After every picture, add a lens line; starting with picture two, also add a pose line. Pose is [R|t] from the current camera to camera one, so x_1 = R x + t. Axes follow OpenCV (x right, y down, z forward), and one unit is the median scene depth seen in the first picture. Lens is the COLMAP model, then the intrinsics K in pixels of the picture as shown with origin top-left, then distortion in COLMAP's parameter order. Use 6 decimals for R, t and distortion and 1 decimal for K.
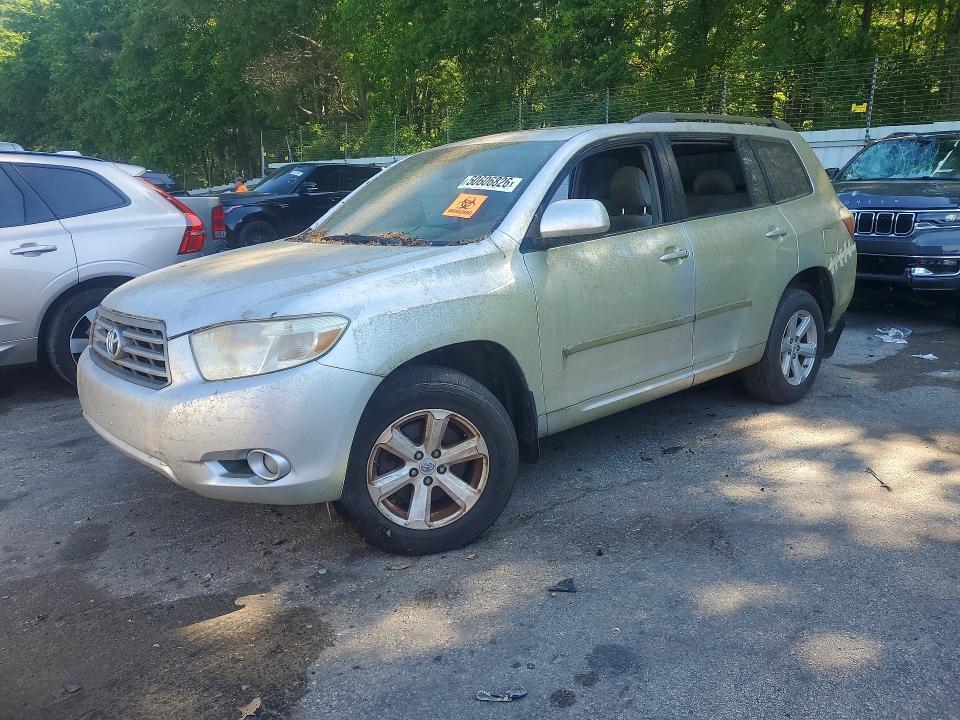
lens RADIAL K [[826.7, 0, 480.0], [0, 826.7, 360.0], [0, 0, 1]] dist [0.045592, -0.001071]
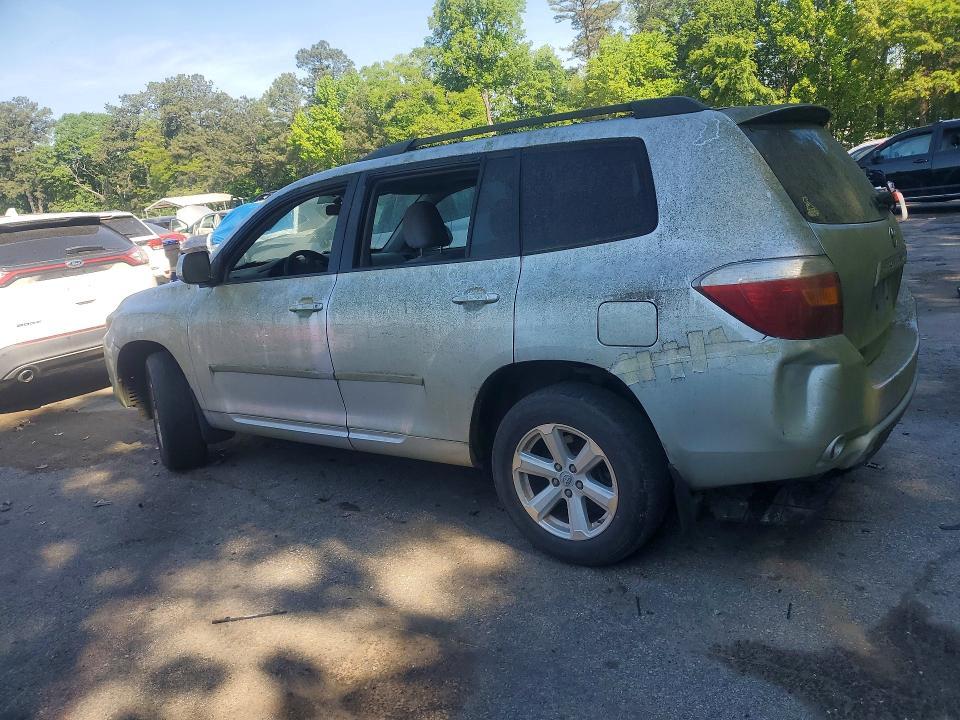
lens RADIAL K [[826.7, 0, 480.0], [0, 826.7, 360.0], [0, 0, 1]] dist [0.045592, -0.001071]
pose [[0.094066, 0.207005, -0.973807, 1.331110], [-0.093912, 0.975628, 0.198321, -0.302791], [0.991127, 0.072797, 0.111213, 1.206193]]
